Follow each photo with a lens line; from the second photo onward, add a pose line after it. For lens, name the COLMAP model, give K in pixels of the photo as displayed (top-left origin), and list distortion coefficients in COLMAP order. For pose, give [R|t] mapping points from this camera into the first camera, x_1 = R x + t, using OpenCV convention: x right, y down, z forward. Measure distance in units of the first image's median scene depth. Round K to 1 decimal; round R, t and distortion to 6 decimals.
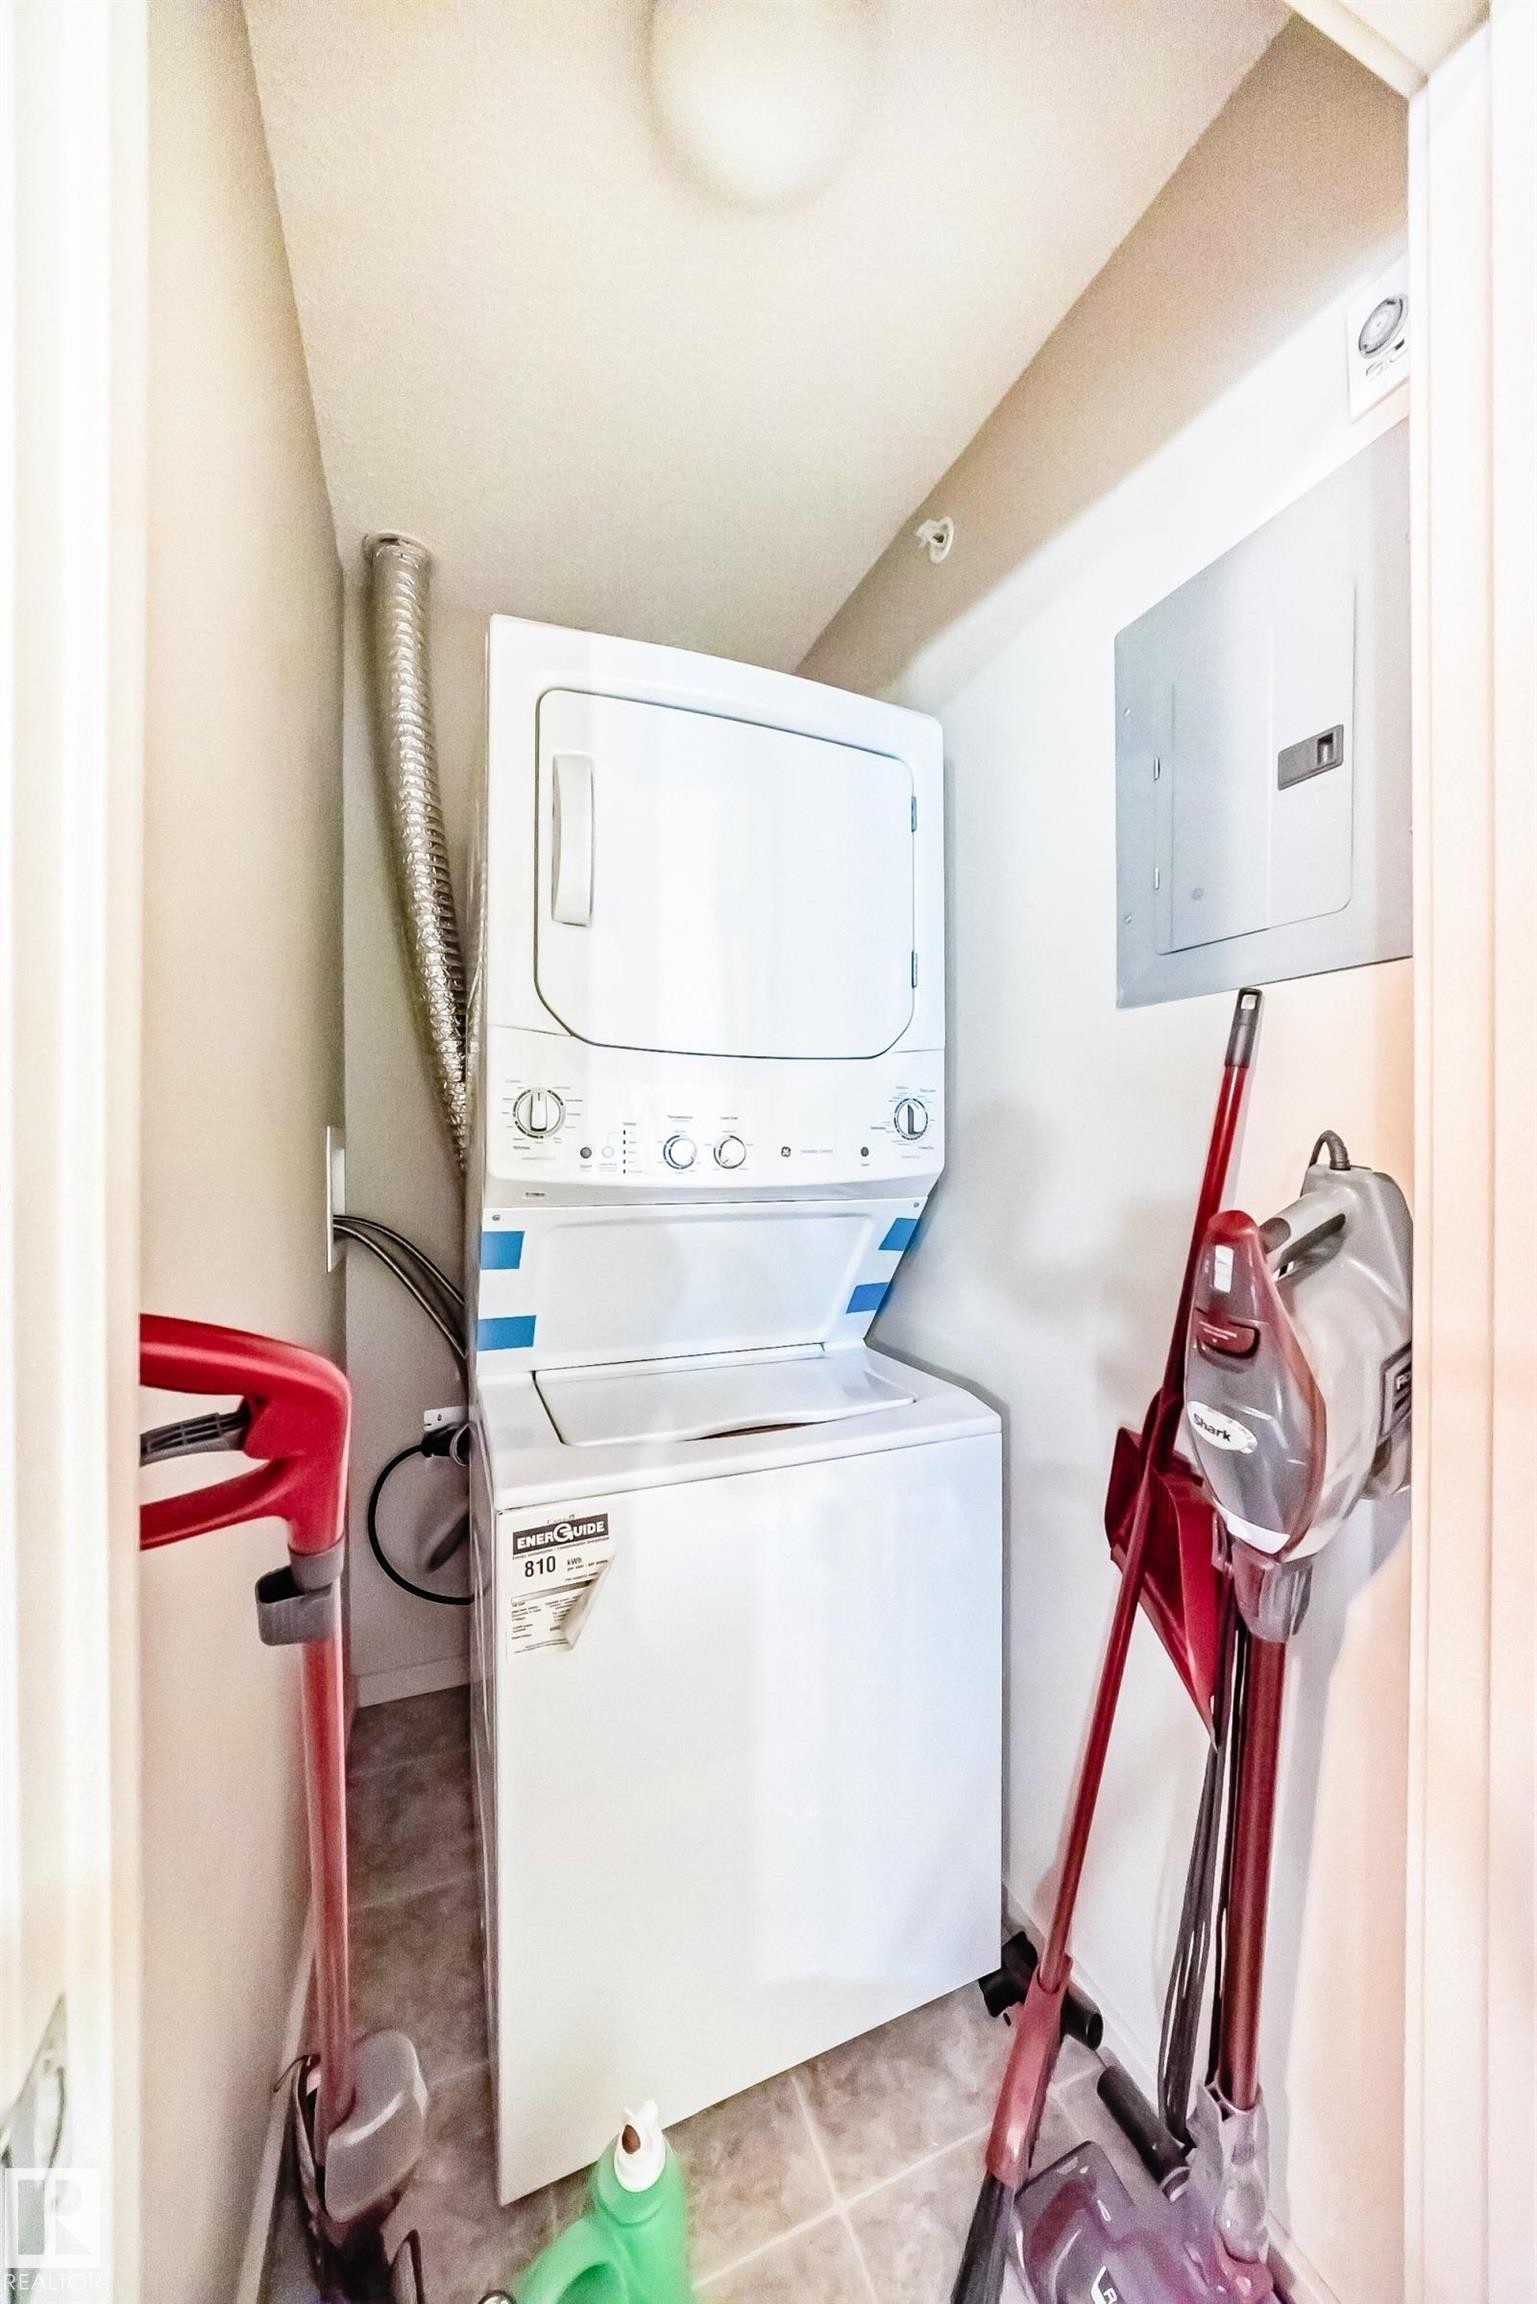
lens RADIAL K [[835.4, 0, 768.5], [0, 835.4, 1152.0], [0, 0, 1]] dist [-0.025512, 0.008411]
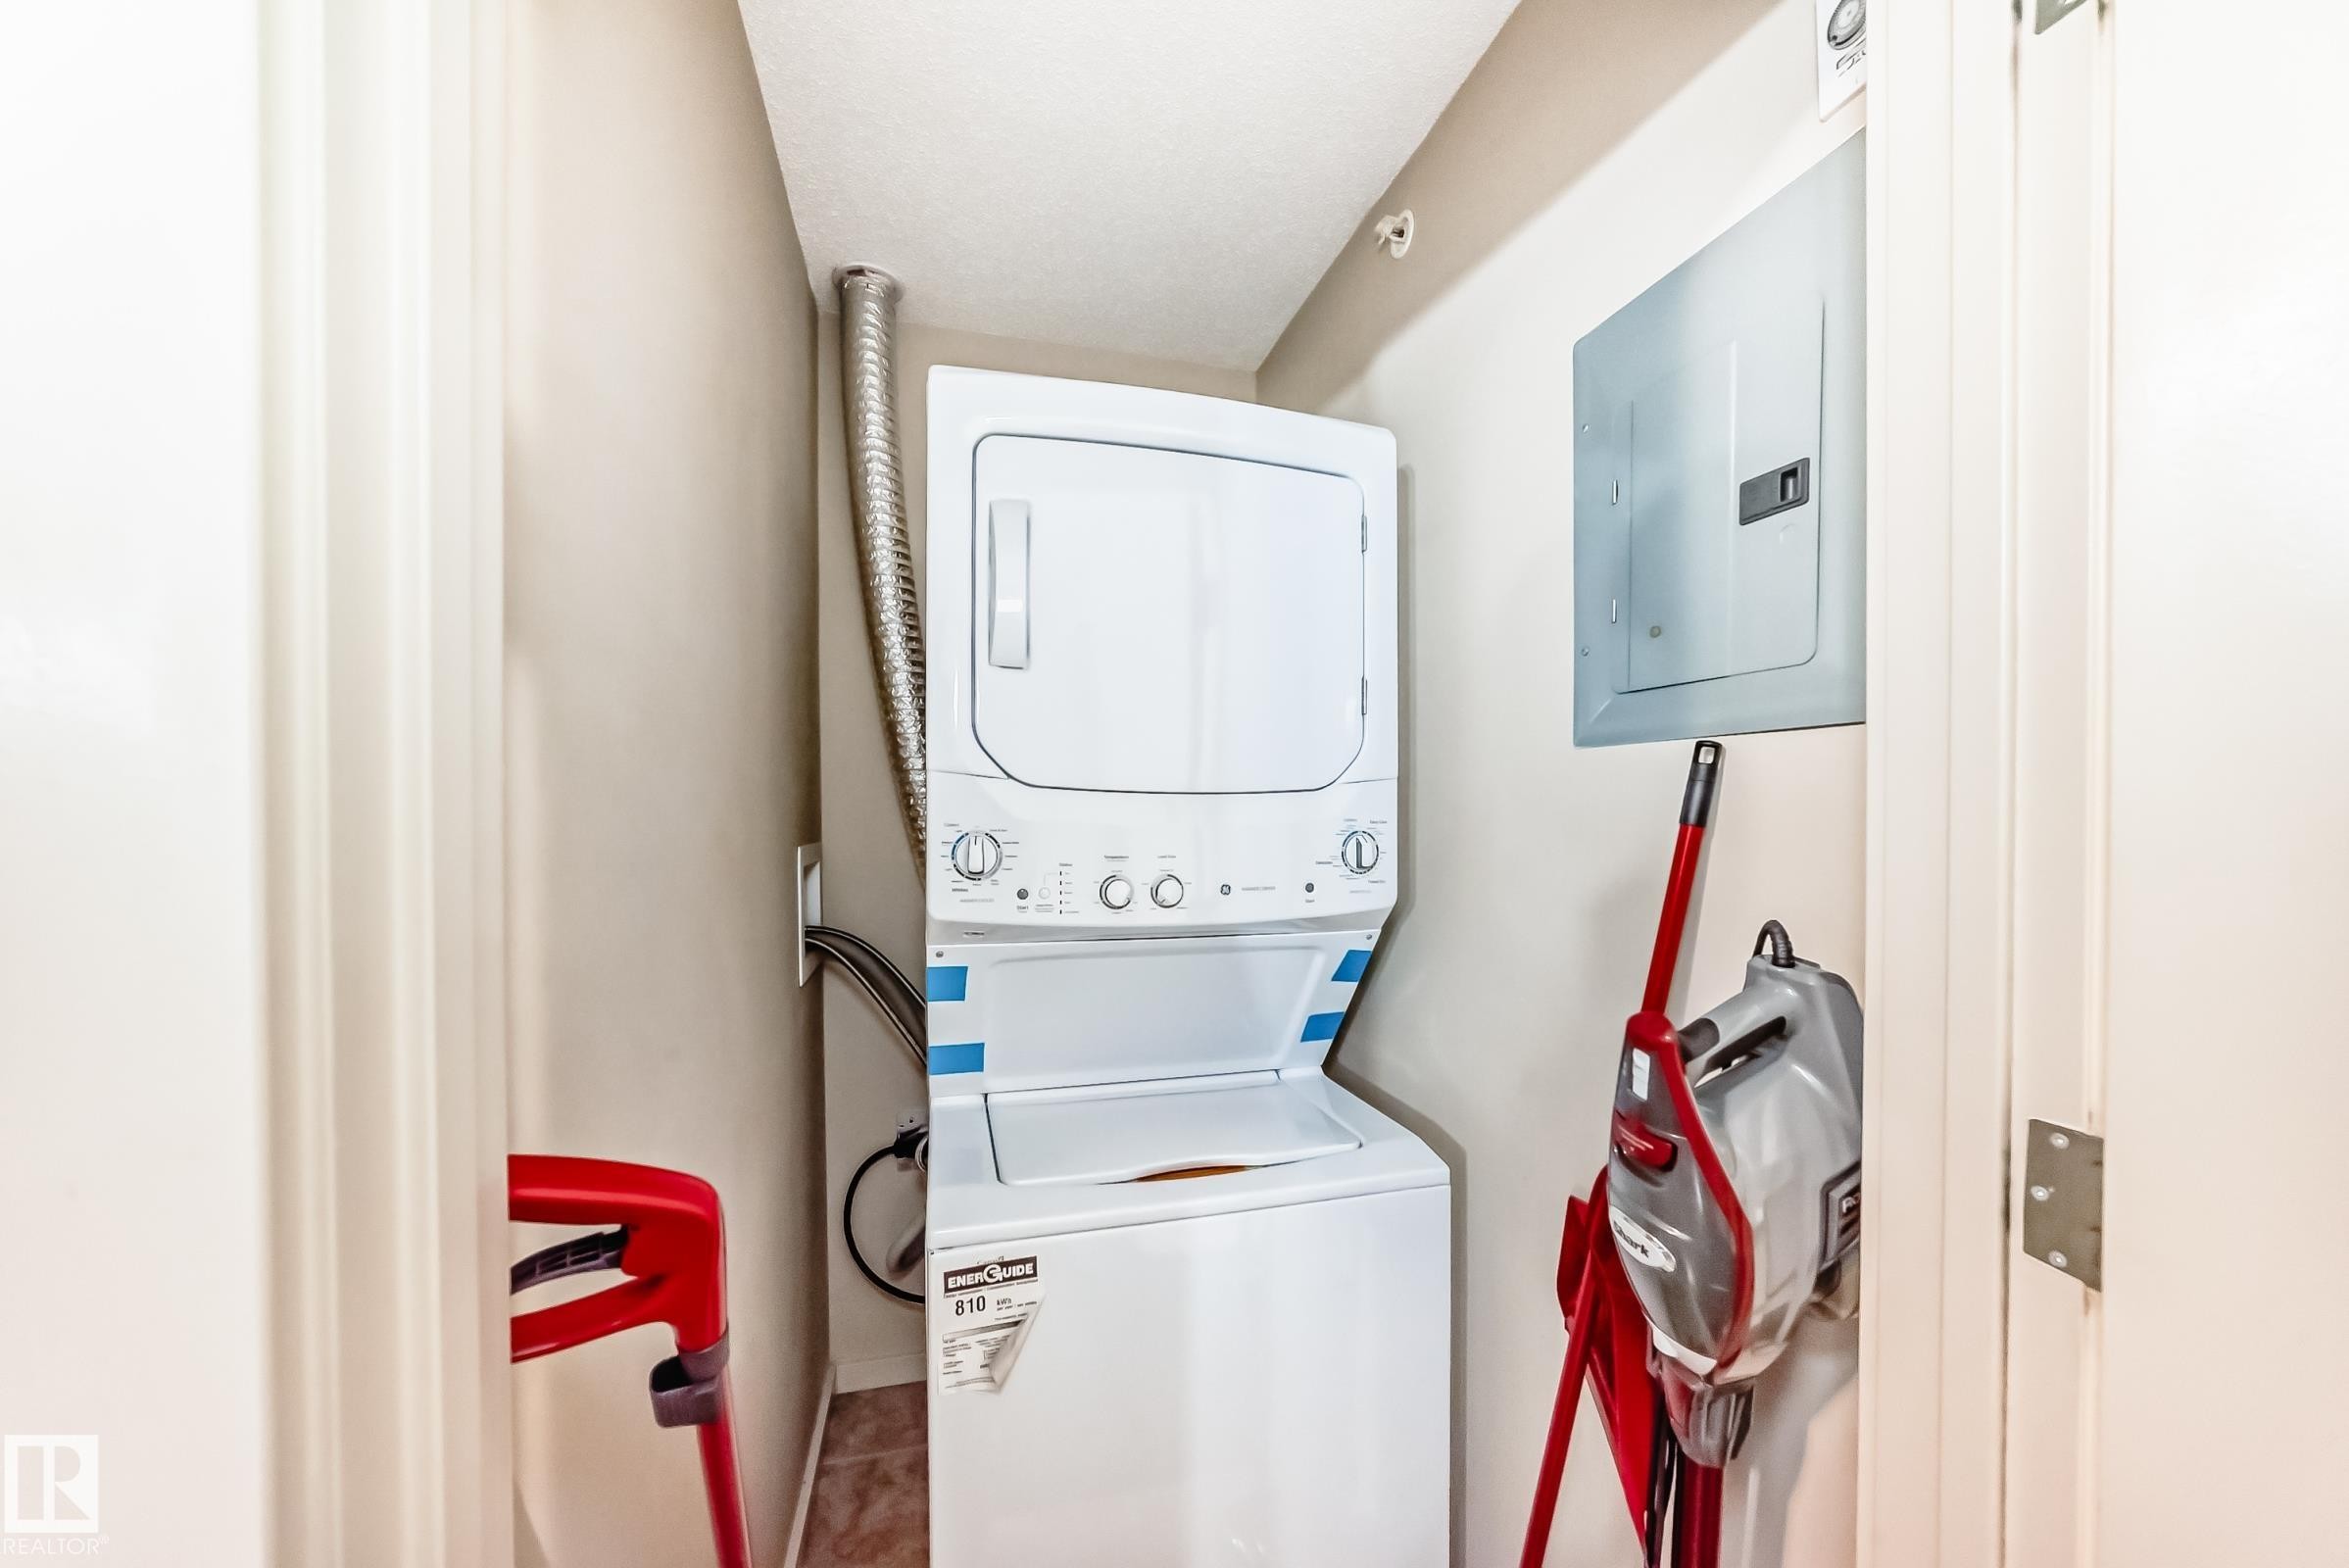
lens RADIAL K [[858.7, 0, 1182.6], [0, 858.7, 812.3], [0, 0, 1]] dist [-0.026355, 0.010499]
pose [[0.992411, 0.001569, -0.122952, 0.103722], [-0.000513, 0.999963, 0.008620, -0.109564], [0.122961, -0.008492, 0.992375, -0.008707]]
